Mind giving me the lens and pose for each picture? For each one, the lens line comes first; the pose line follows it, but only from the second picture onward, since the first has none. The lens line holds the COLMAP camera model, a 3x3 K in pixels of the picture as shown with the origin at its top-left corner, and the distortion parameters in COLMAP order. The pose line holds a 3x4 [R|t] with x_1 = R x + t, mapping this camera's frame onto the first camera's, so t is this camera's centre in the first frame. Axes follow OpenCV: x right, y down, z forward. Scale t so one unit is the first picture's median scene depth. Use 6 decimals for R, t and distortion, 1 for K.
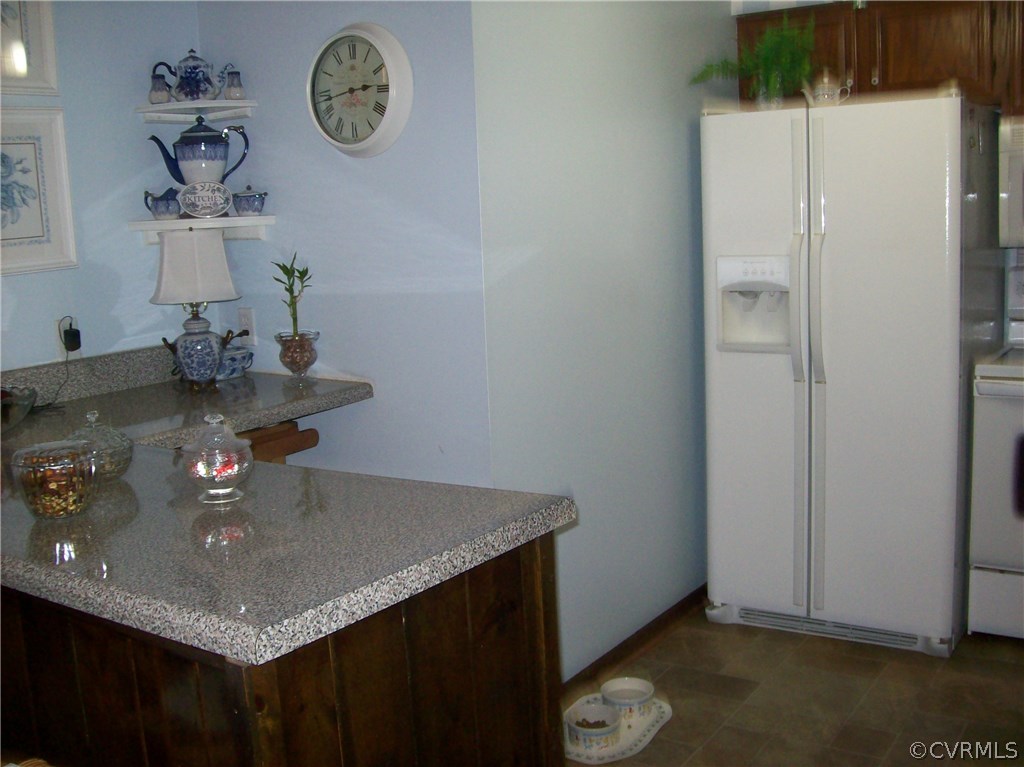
lens RADIAL K [[1183.6, 0, 512.0], [0, 1183.6, 383.5], [0, 0, 1]] dist [-0.010282, -0.031184]
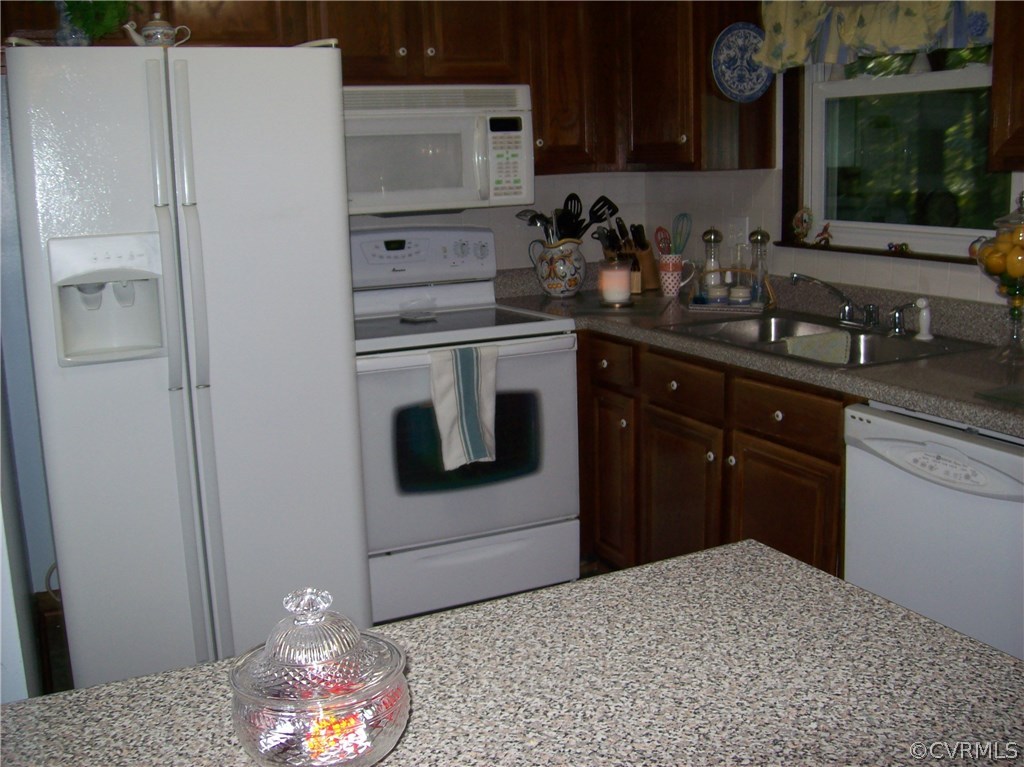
lens RADIAL K [[1183.6, 0, 512.0], [0, 1183.6, 383.5], [0, 0, 1]] dist [-0.010282, -0.031184]
pose [[0.528677, -0.140877, 0.837051, -0.310616], [0.138233, 0.987256, 0.078850, -0.038436], [-0.837492, 0.074022, 0.541414, 0.375608]]
